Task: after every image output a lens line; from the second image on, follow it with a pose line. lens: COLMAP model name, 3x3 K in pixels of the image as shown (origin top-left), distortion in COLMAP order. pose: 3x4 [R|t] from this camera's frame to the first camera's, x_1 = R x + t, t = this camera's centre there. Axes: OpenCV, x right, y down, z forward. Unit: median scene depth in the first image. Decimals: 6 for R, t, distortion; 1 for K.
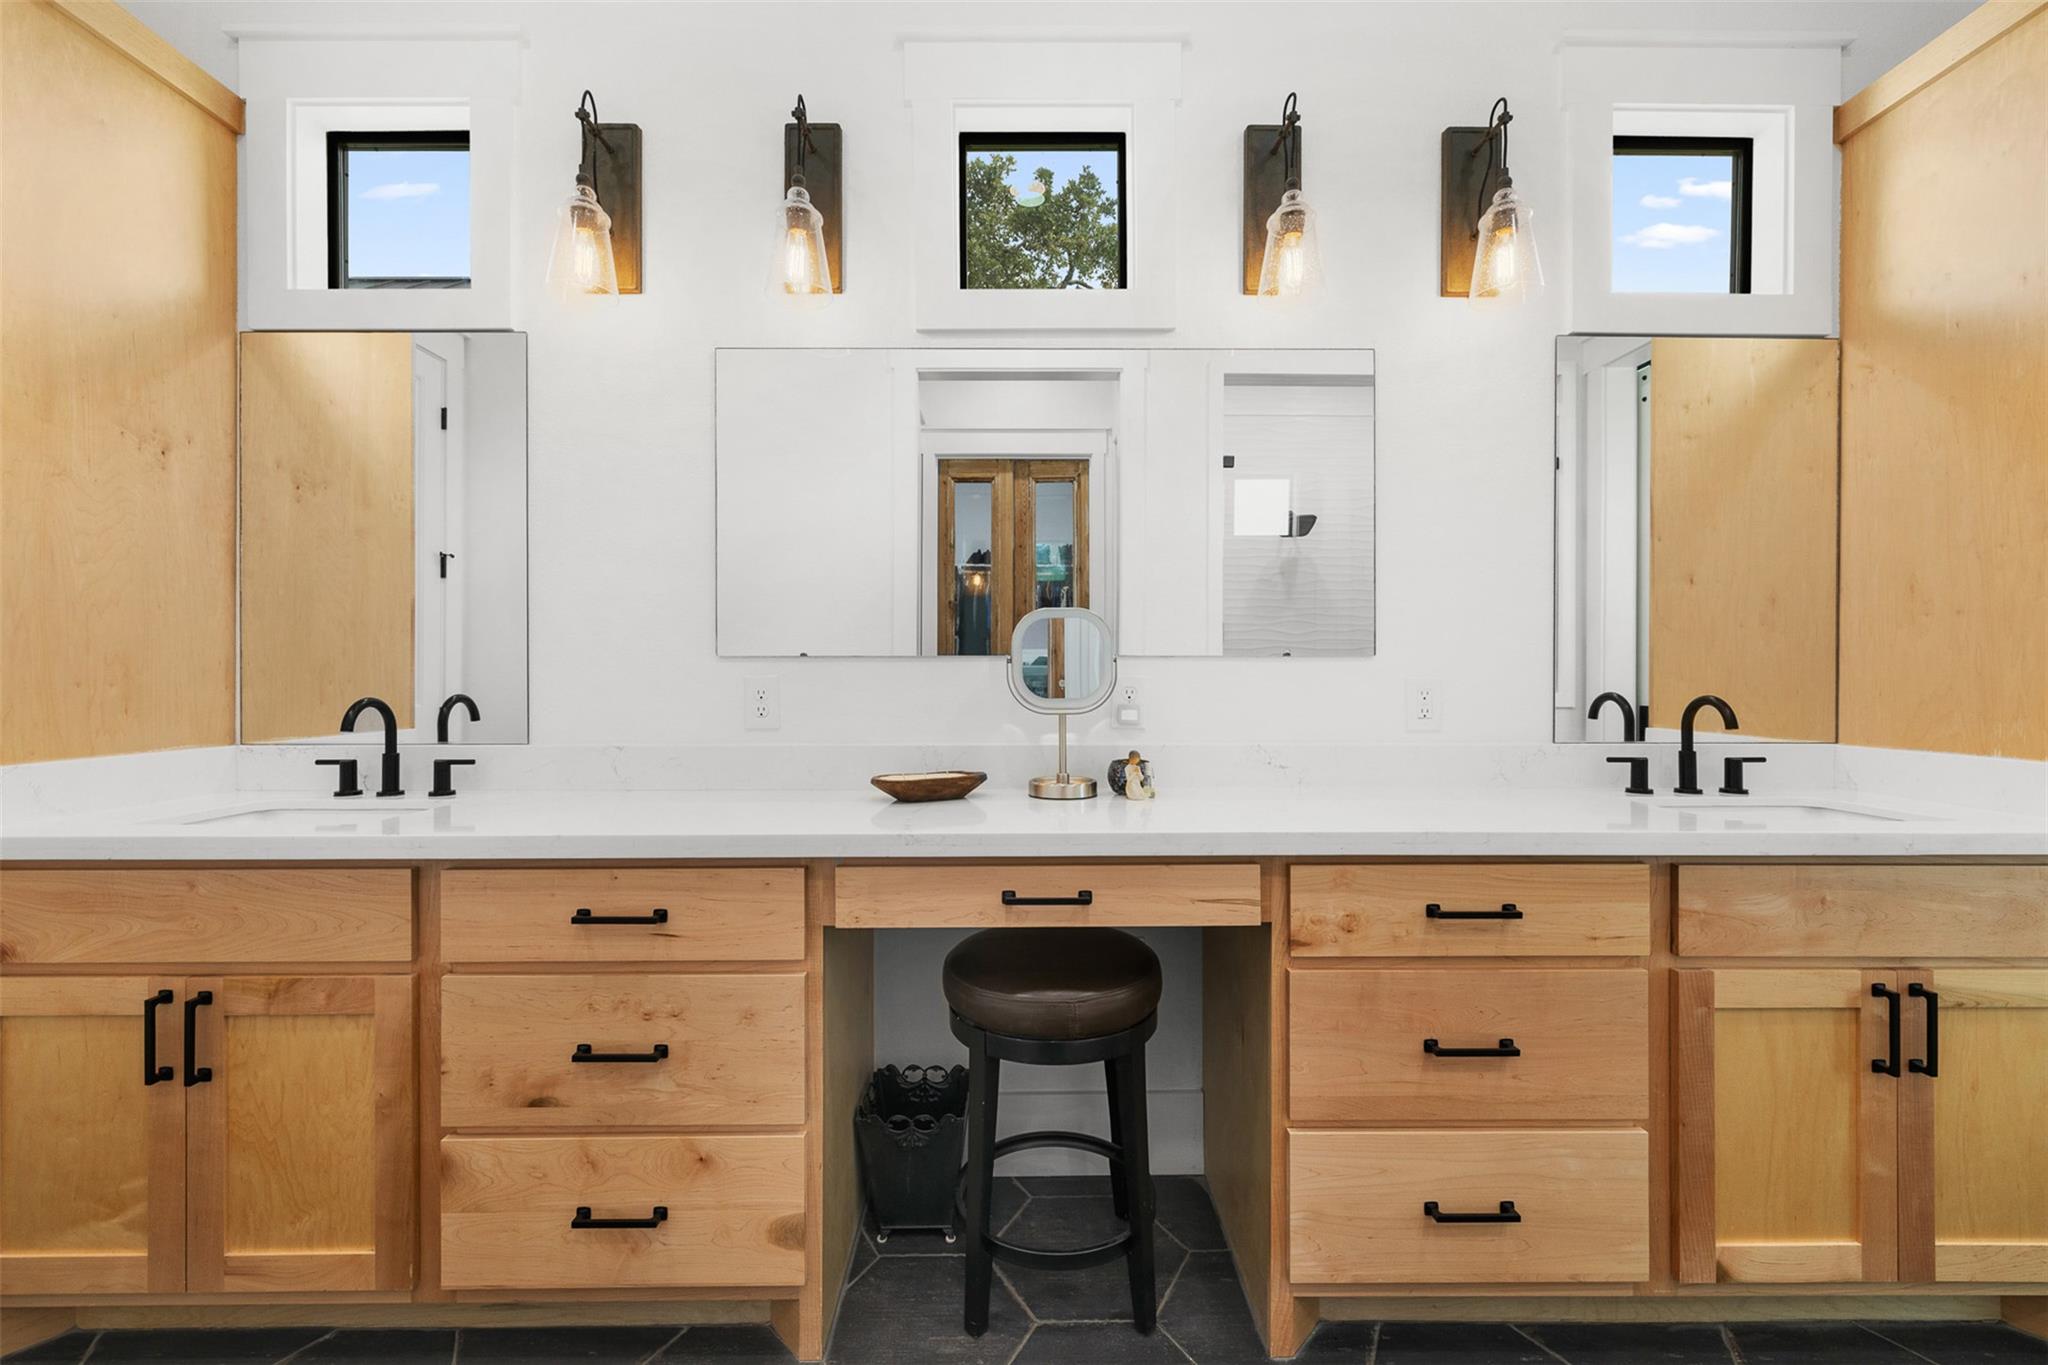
lens RADIAL K [[858.6, 0, 1026.4], [0, 858.6, 686.1], [0, 0, 1]] dist [-0.003754, -0.000392]
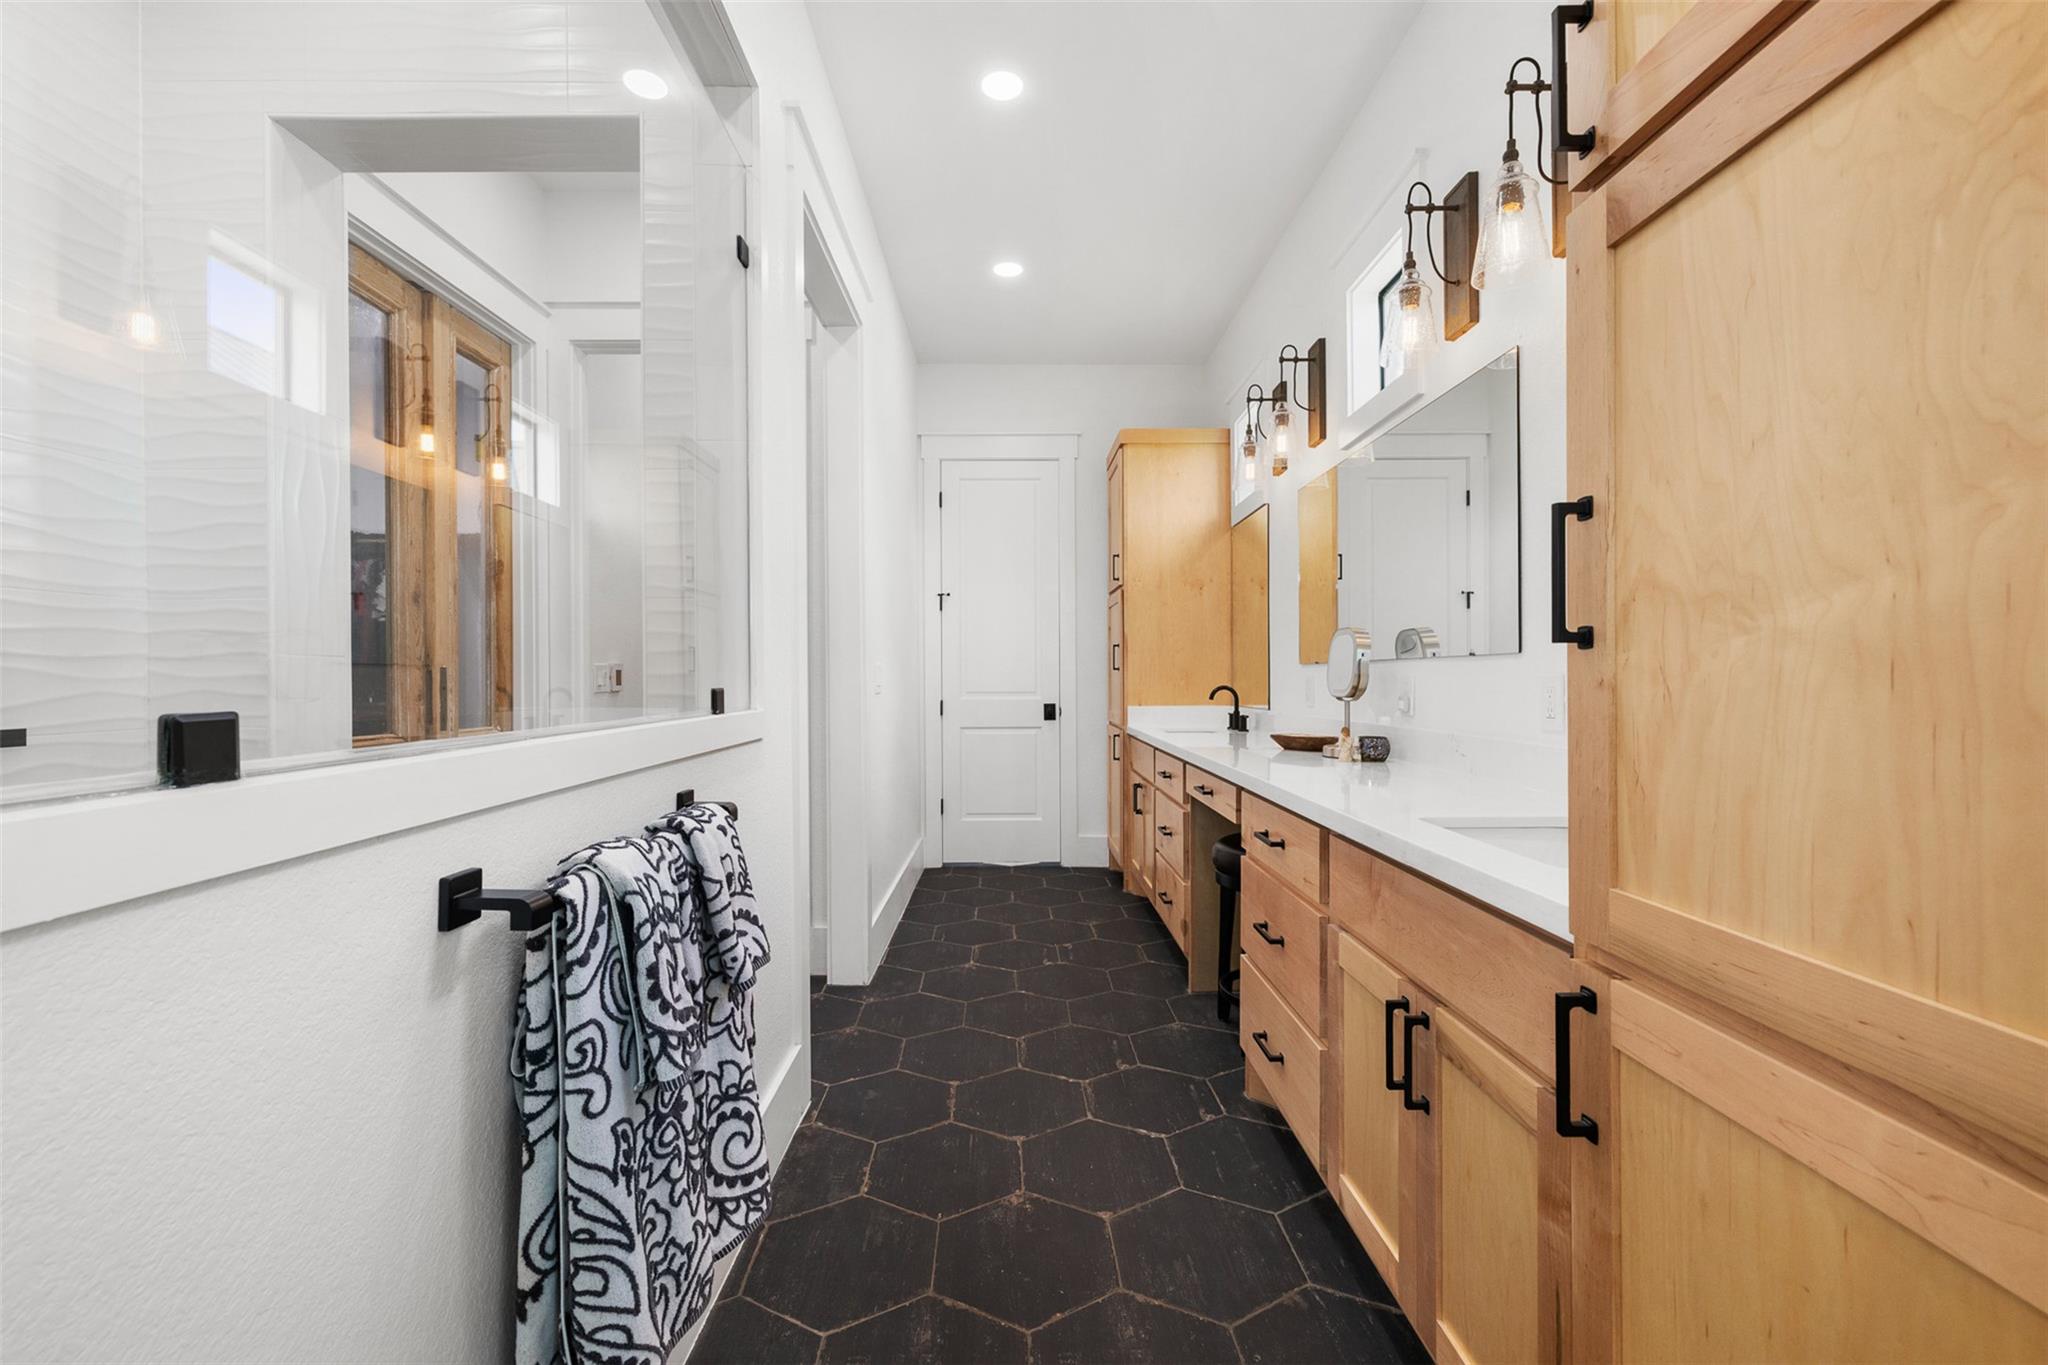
lens RADIAL K [[858.6, 0, 1023.0], [0, 858.6, 688.5], [0, 0, 1]] dist [-0.003754, -0.000392]
pose [[0.006696, -0.003117, -0.999973, 1.378393], [0.000632, 0.999995, -0.003113, 0.025761], [0.999977, -0.000611, 0.006698, 0.415735]]
